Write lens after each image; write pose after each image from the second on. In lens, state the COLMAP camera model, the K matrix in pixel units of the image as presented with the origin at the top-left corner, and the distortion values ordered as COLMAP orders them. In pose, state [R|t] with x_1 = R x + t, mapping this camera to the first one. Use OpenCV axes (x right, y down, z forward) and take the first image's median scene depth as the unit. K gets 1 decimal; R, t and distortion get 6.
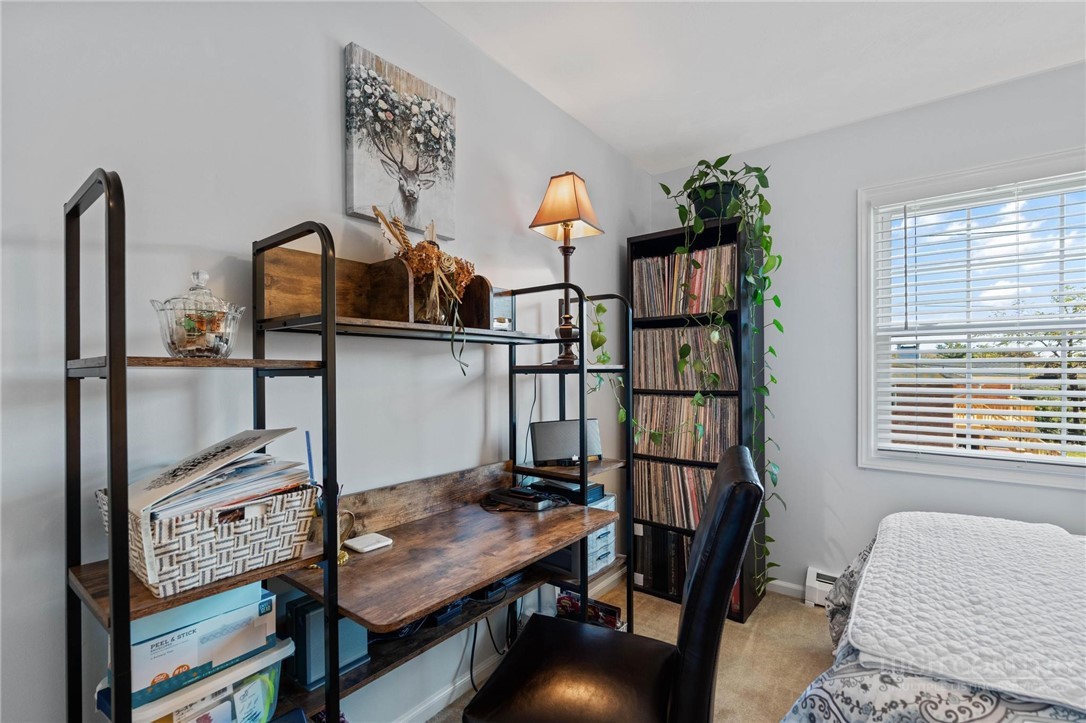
lens RADIAL K [[487.7, 0, 541.3], [0, 487.7, 370.4], [0, 0, 1]] dist [-0.010983, 0.003901]
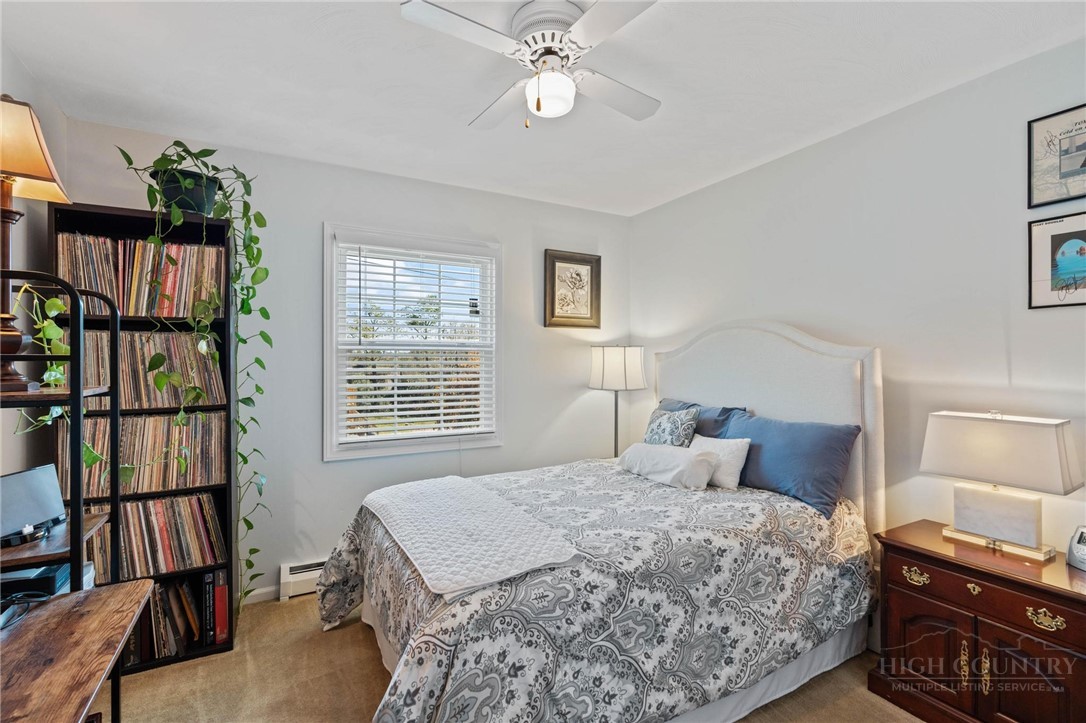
lens RADIAL K [[487.7, 0, 541.6], [0, 487.7, 357.0], [0, 0, 1]] dist [-0.010983, 0.003901]
pose [[0.389039, 0.006389, 0.921199, -0.216099], [0.000283, 0.999975, -0.007055, -0.041658], [-0.921221, 0.003006, 0.389027, 0.070583]]
